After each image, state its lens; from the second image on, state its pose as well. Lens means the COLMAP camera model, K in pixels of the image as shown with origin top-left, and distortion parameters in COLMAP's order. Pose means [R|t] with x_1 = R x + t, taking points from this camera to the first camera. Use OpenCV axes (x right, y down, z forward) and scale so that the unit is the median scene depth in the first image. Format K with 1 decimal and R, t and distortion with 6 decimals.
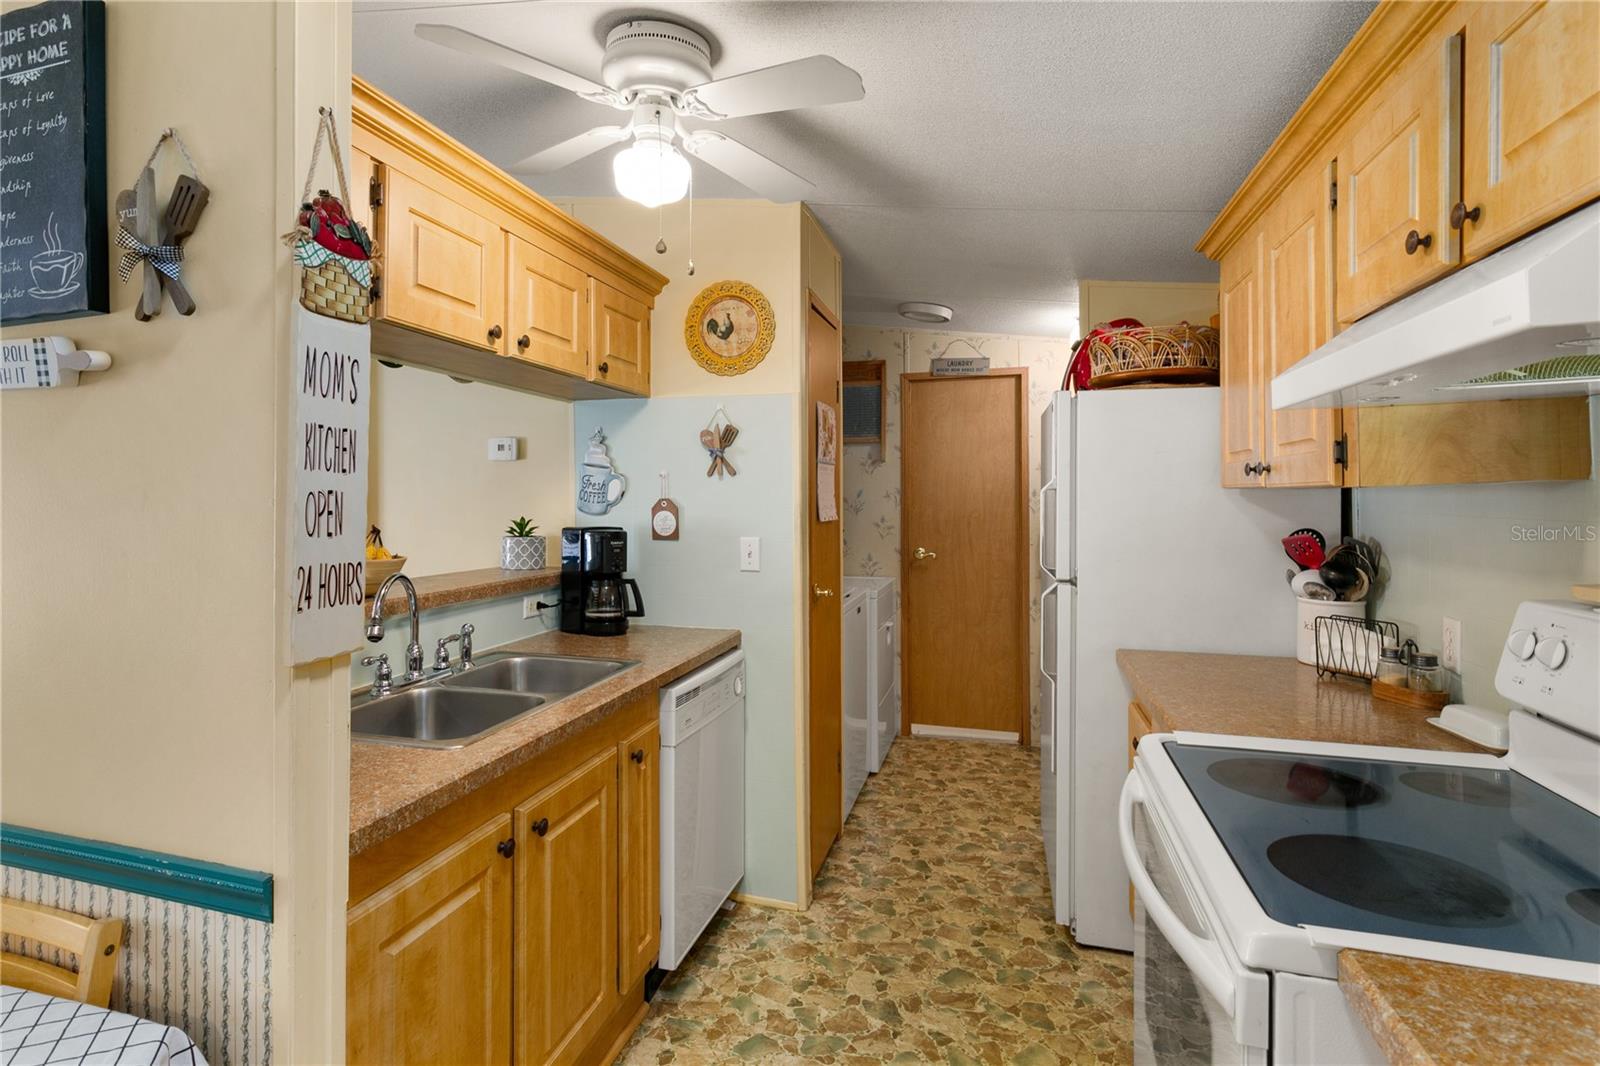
lens RADIAL K [[802.8, 0, 725.8], [0, 802.8, 491.4], [0, 0, 1]] dist [-0.003403, -0.000403]
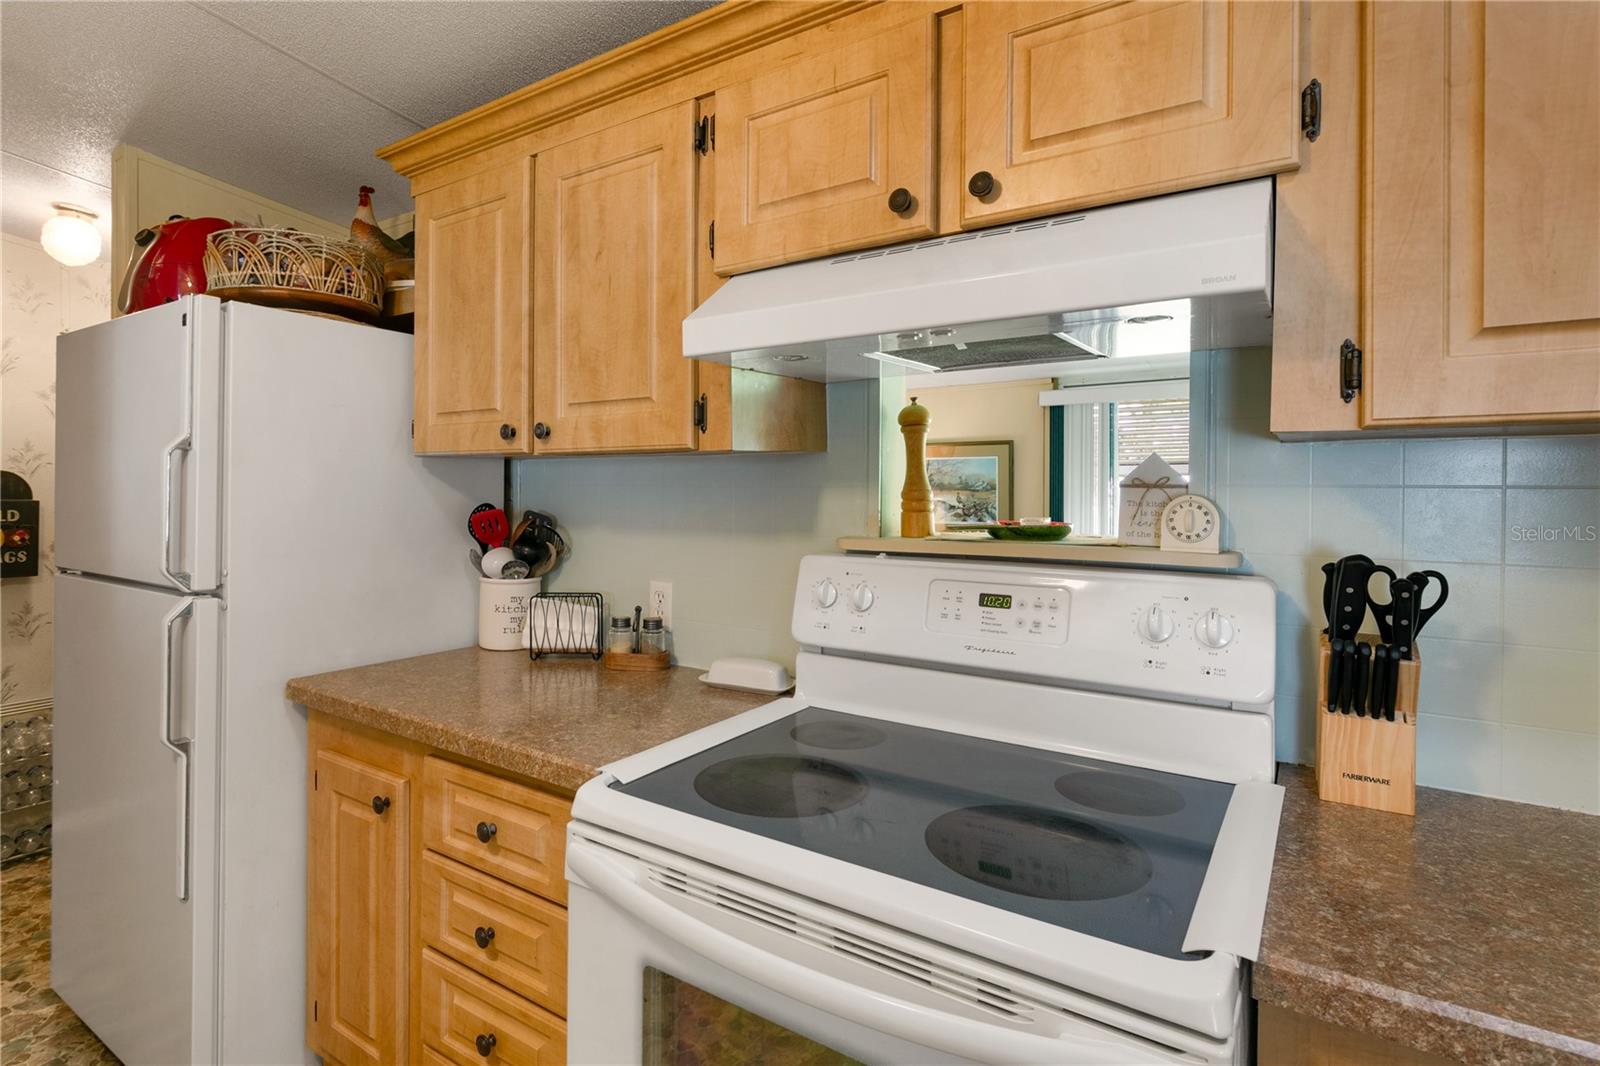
lens RADIAL K [[802.8, 0, 742.5], [0, 802.8, 496.7], [0, 0, 1]] dist [-0.003403, -0.000403]
pose [[0.279609, -0.001329, 0.960113, -0.086803], [-0.016385, 0.999847, 0.006156, 0.030352], [-0.959974, -0.017453, 0.279545, 0.506575]]
